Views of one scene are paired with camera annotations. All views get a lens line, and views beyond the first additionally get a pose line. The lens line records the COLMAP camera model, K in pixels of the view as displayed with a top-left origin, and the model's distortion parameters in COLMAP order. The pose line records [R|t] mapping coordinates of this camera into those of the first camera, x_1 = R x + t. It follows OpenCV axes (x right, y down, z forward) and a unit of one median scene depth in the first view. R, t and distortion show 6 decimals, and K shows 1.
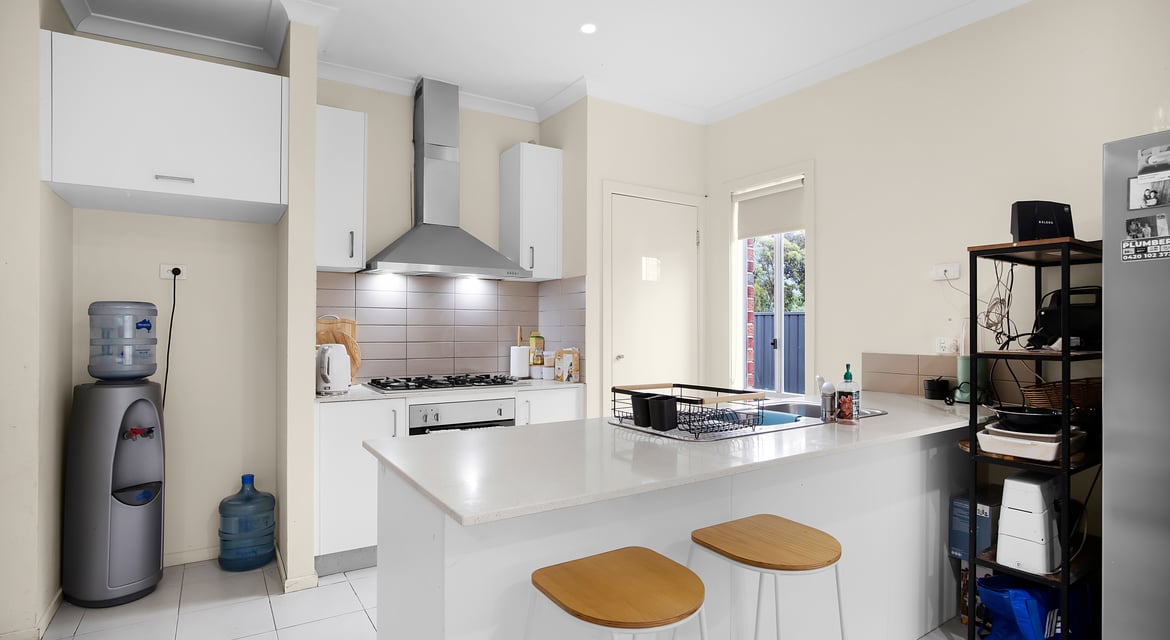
lens RADIAL K [[571.3, 0, 580.6], [0, 571.3, 313.0], [0, 0, 1]] dist [-0.024678, 0.000354]
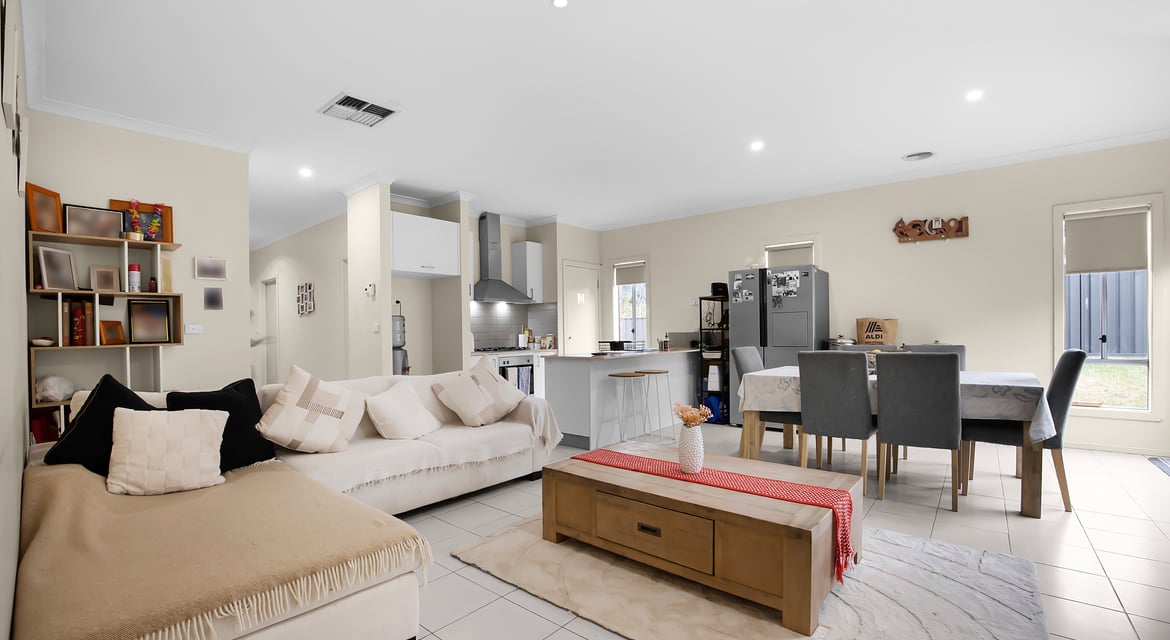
lens RADIAL K [[513.3, 0, 586.6], [0, 513.3, 326.9], [0, 0, 1]] dist [0.000259, 0.000121]
pose [[0.945131, -0.016612, 0.326268, -0.568581], [0.011370, 0.999774, 0.017966, -0.000945], [-0.326493, -0.013271, 0.945106, -1.006243]]
